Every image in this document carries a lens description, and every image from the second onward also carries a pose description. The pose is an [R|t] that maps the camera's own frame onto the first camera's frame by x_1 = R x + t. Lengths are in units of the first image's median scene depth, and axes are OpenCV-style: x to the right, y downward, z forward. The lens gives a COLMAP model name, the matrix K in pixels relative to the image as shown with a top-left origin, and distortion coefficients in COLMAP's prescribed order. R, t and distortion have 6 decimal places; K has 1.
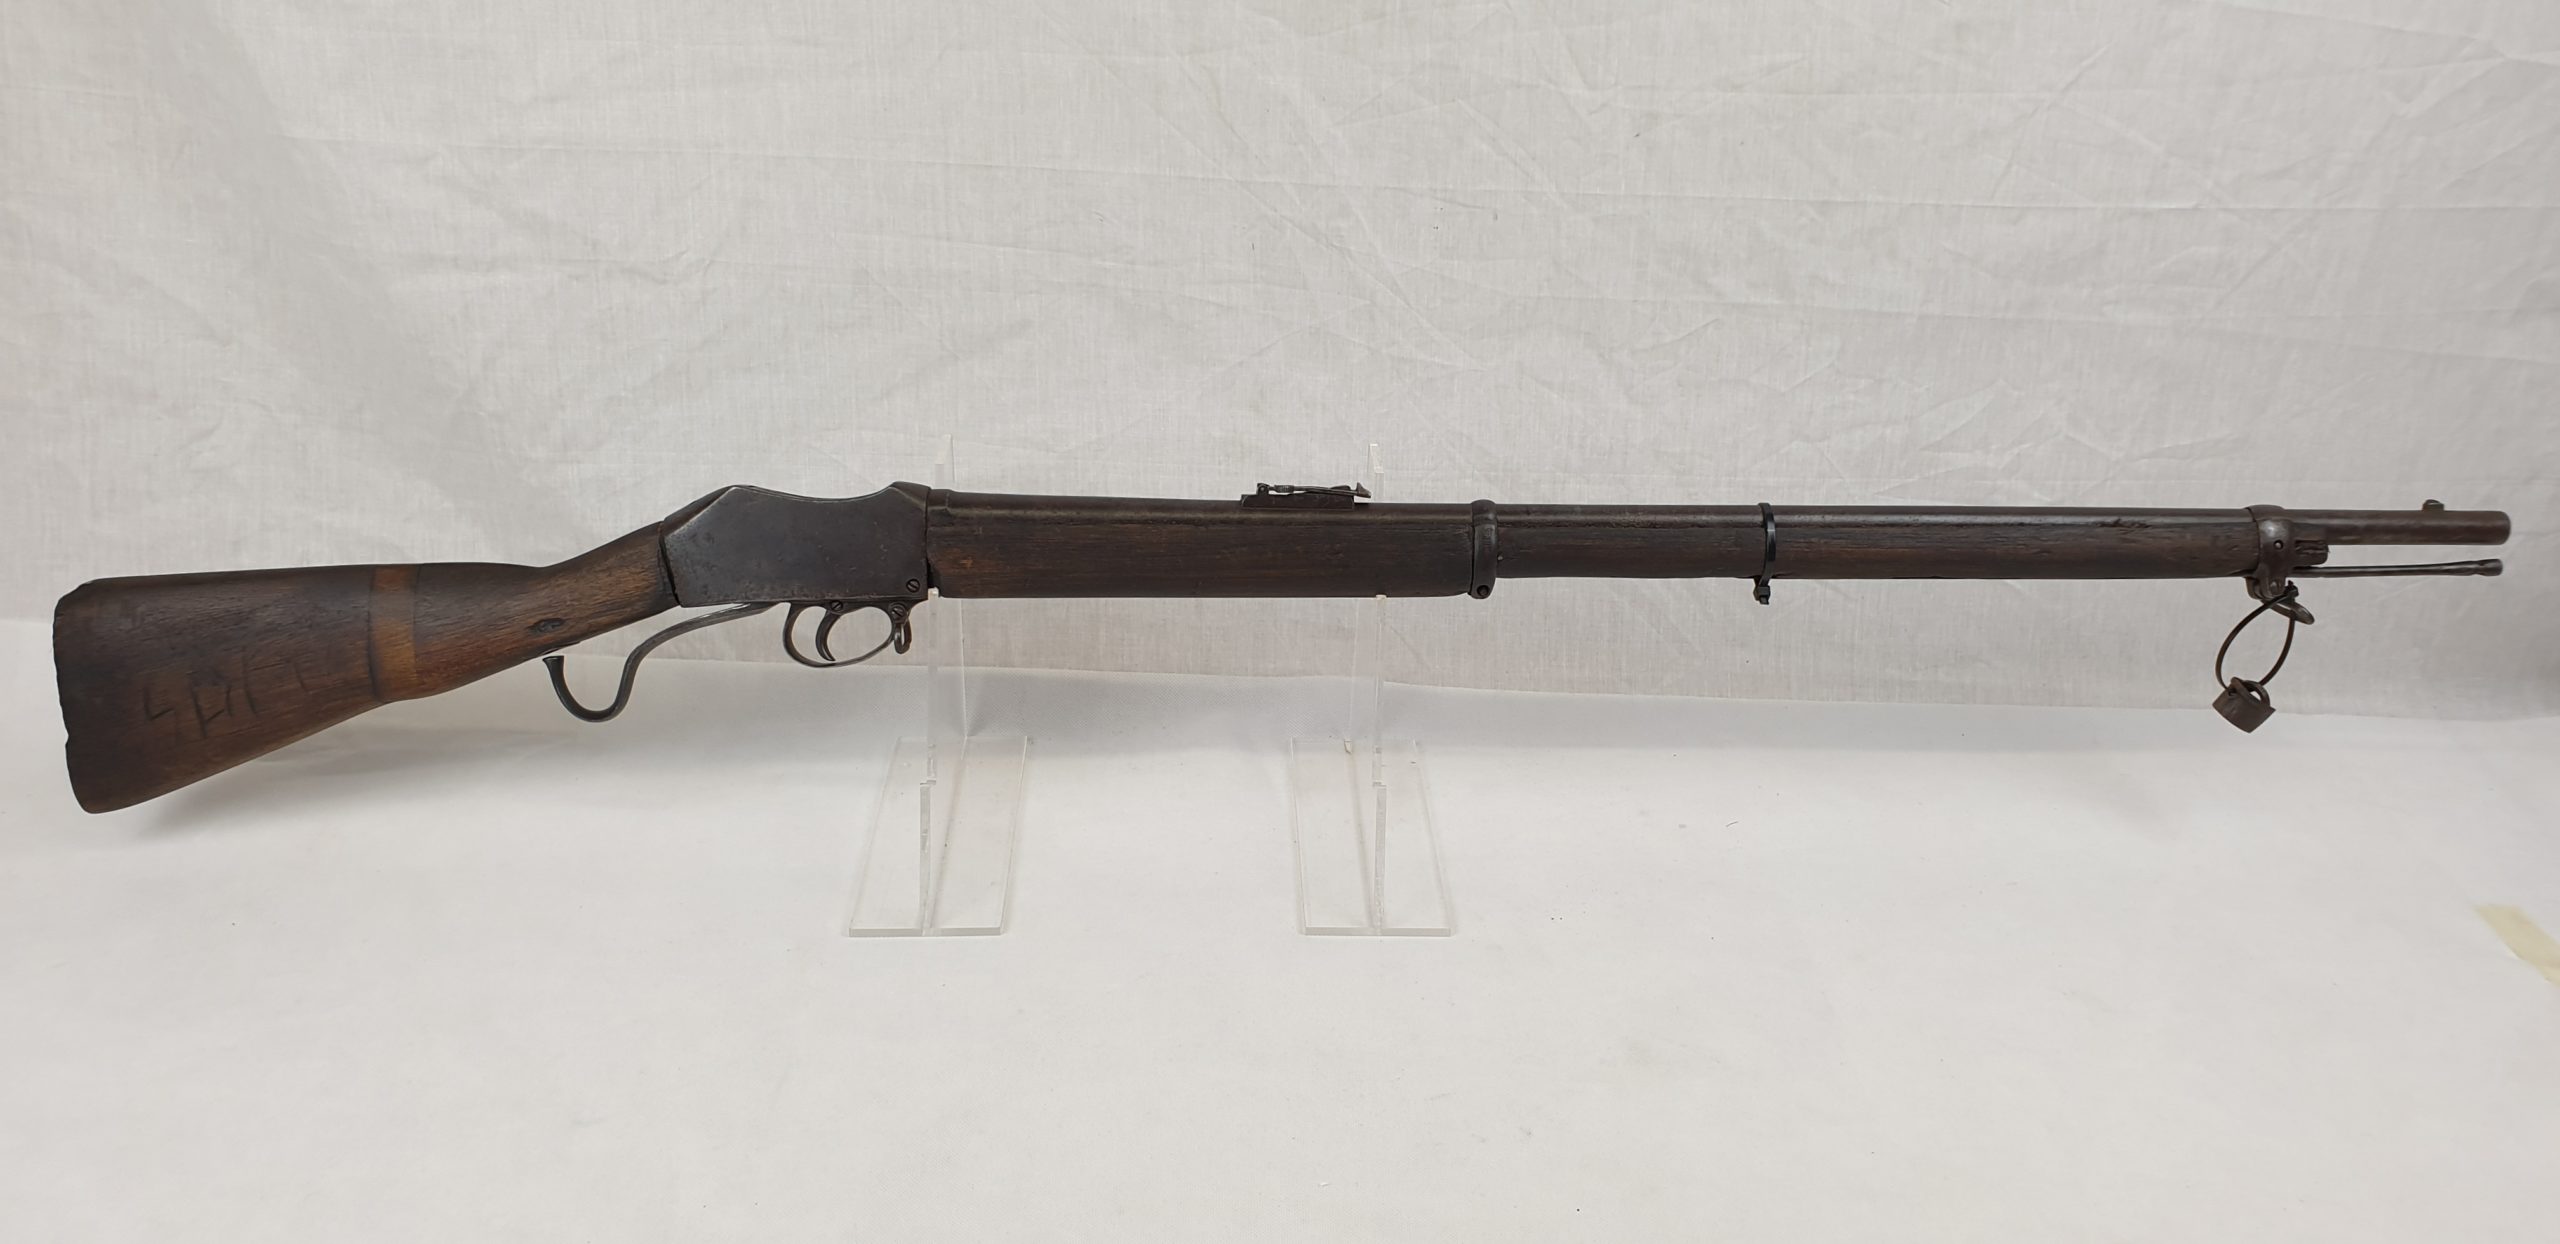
lens RADIAL K [[2143.4, 0, 1313.9], [0, 2143.4, 629.2], [0, 0, 1]] dist [0.145228, -0.302214]
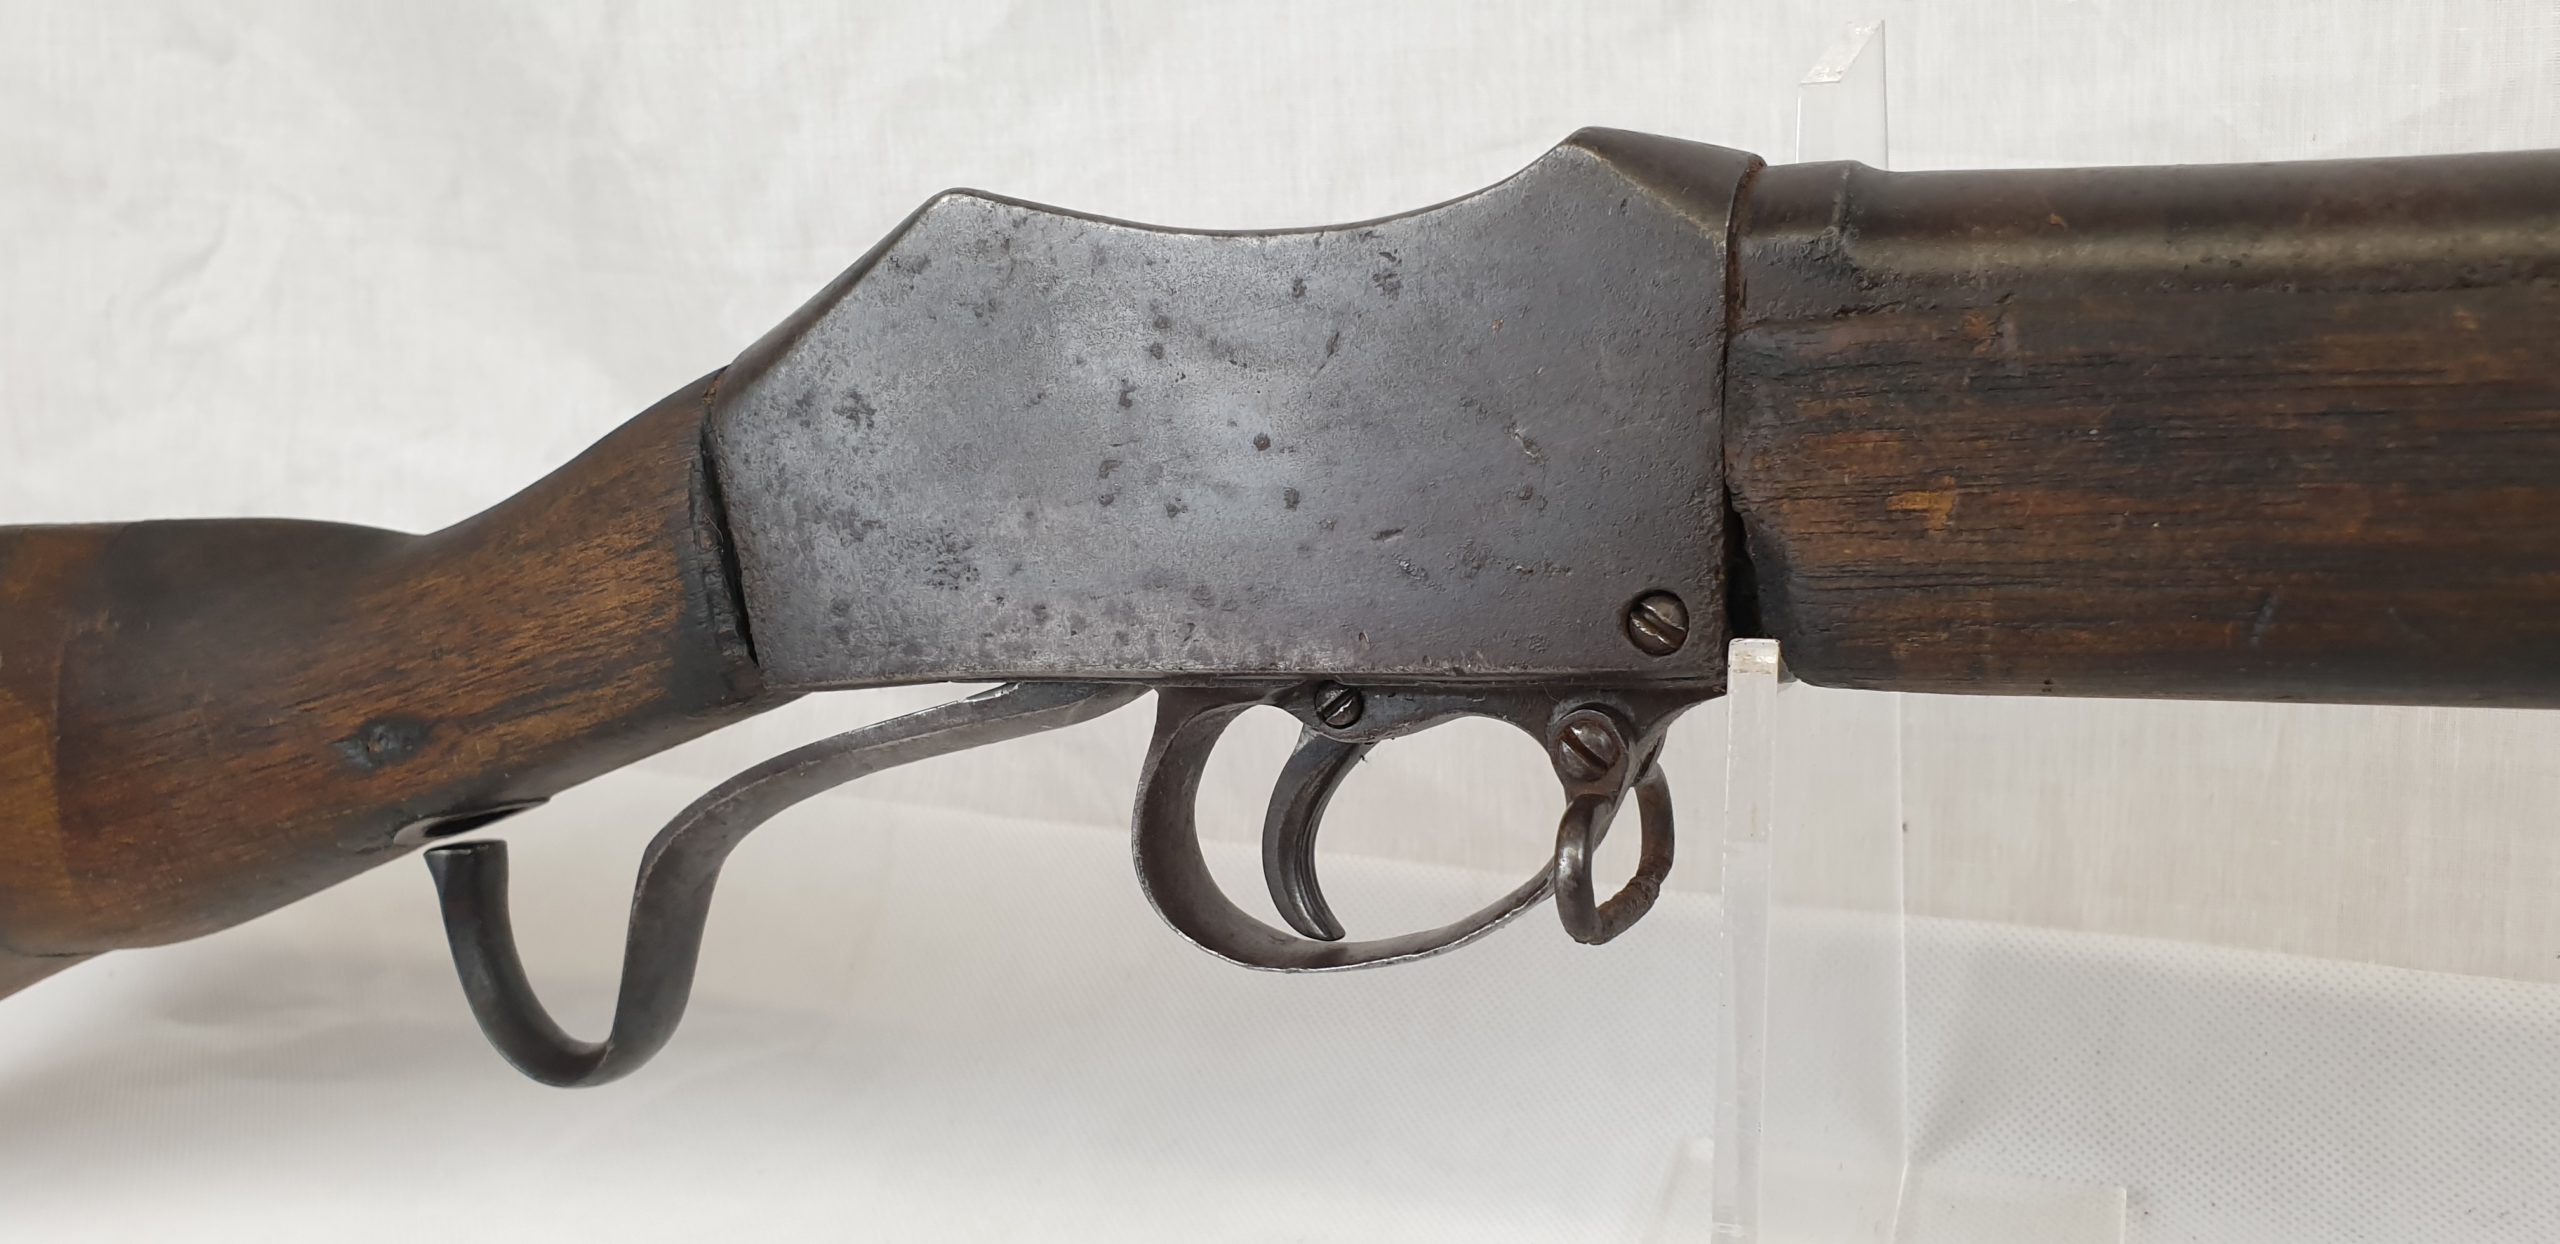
lens RADIAL K [[2069.7, 0, 1321.3], [0, 2069.7, 669.3], [0, 0, 1]] dist [0.052686, -0.010591]
pose [[0.903084, 0.029123, -0.428475, -0.126616], [-0.040390, 0.999035, -0.017225, -0.010338], [0.427560, 0.032862, 0.903390, 0.785311]]
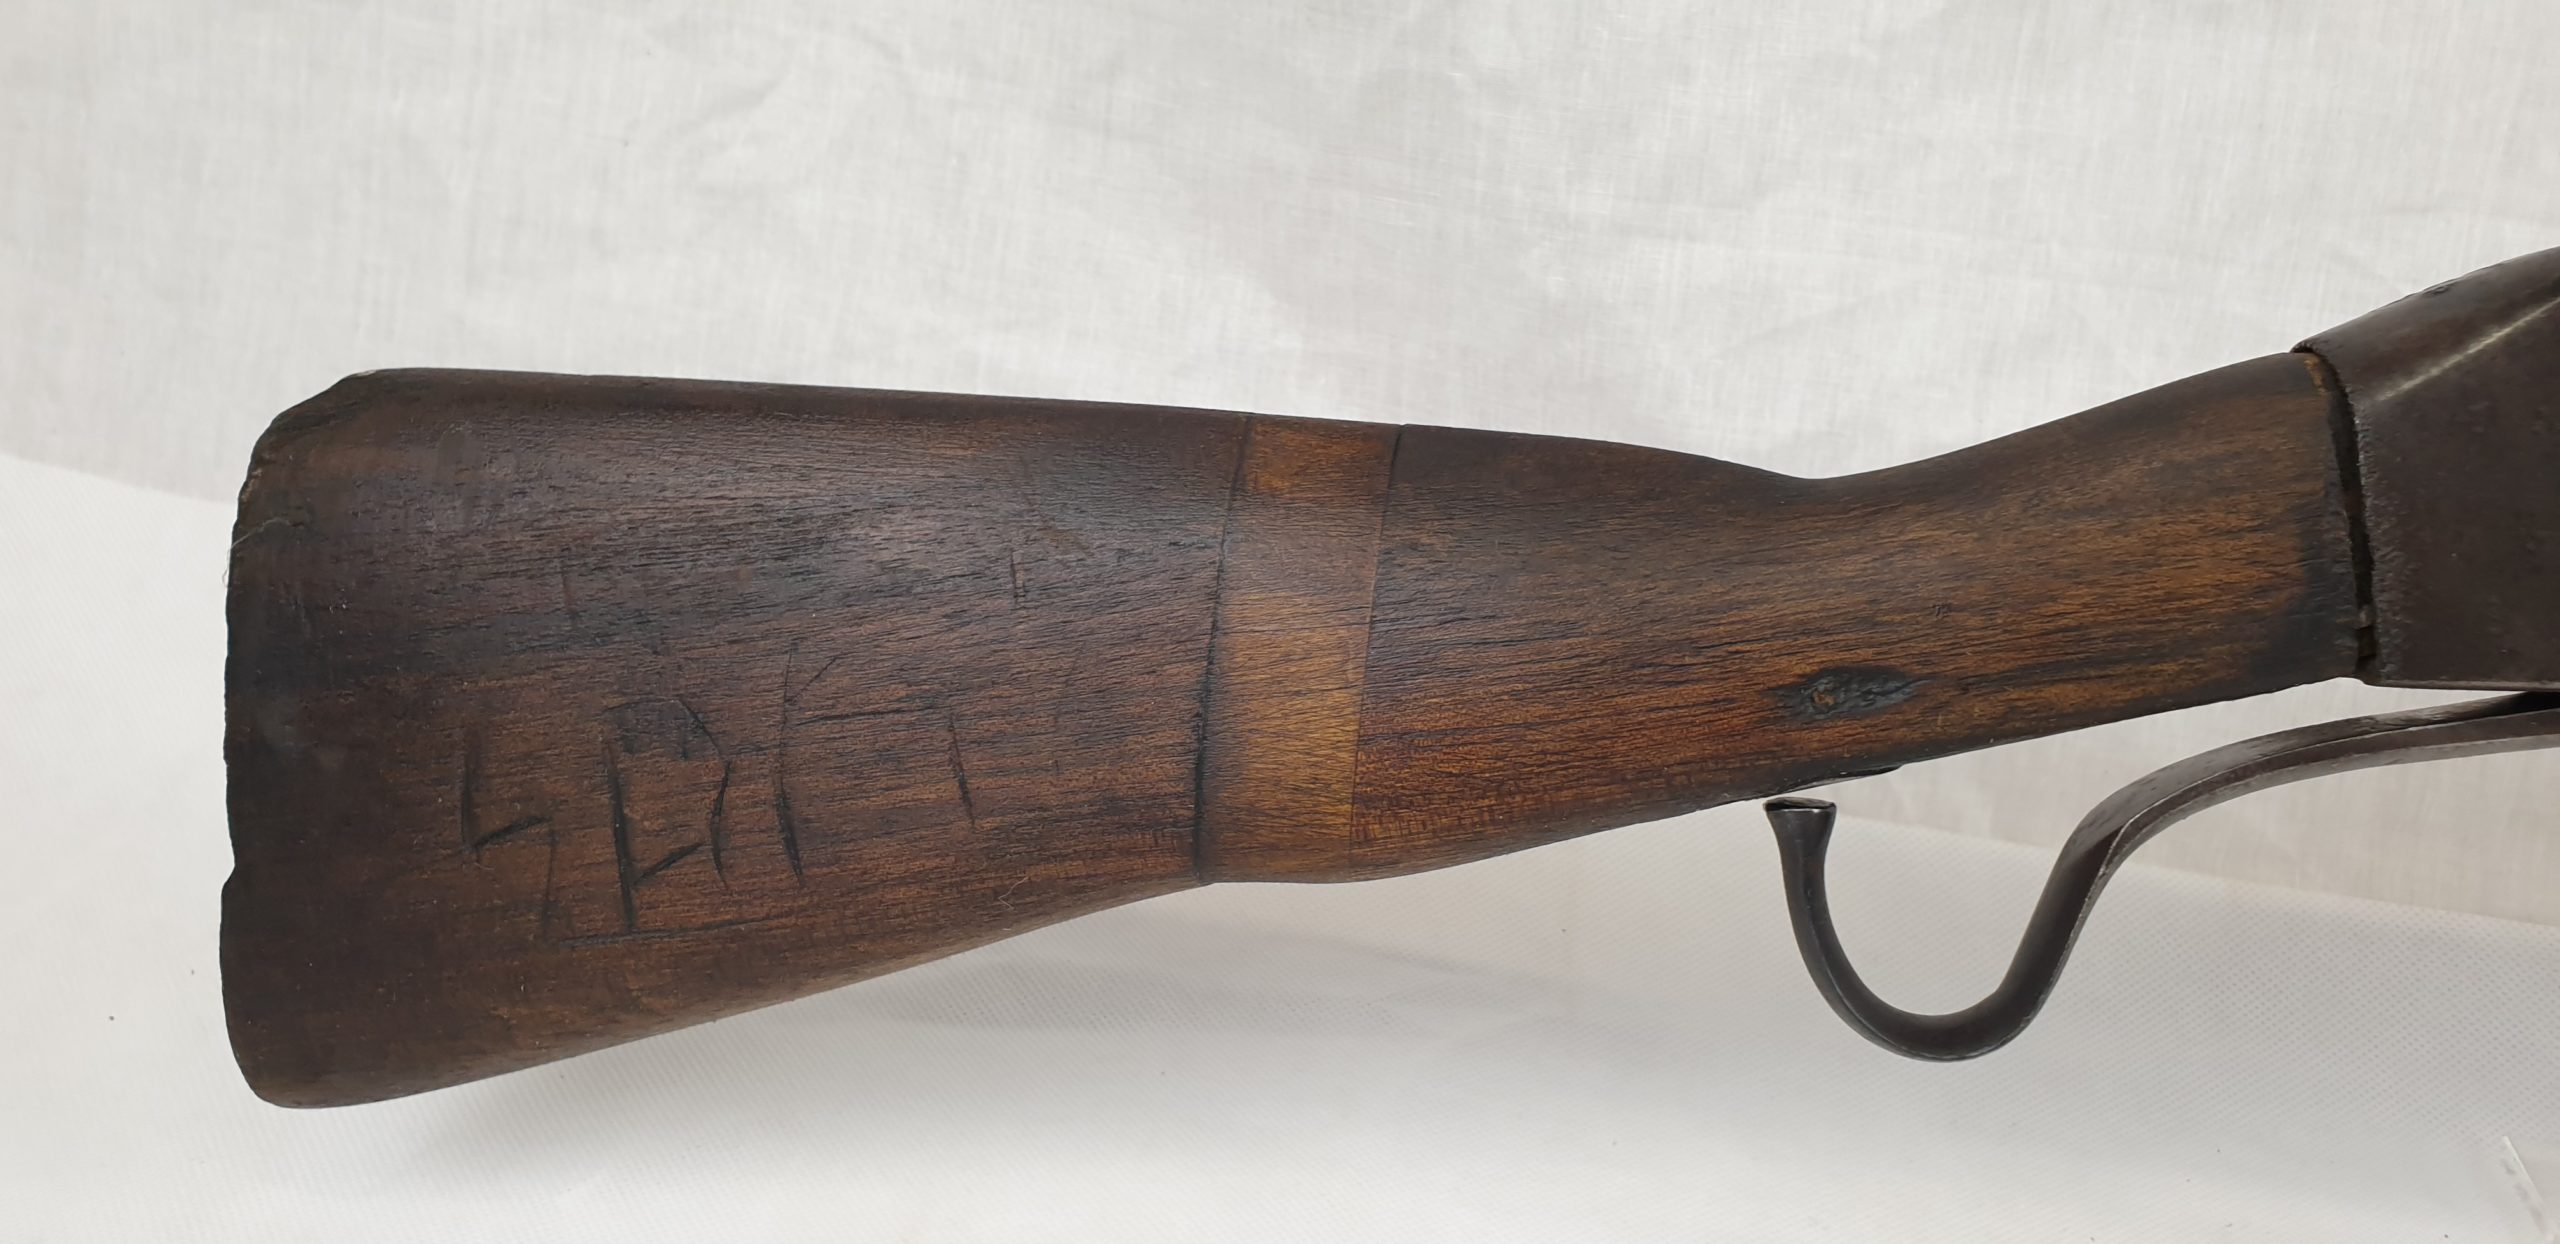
lens RADIAL K [[2144.5, 0, 1269.7], [0, 2144.5, 548.3], [0, 0, 1]] dist [-0.005882, 0.002012]
pose [[0.975118, 0.109017, -0.193030, -0.362372], [-0.125517, 0.989223, -0.075387, 0.009698], [0.182732, 0.097740, 0.978292, 0.705573]]
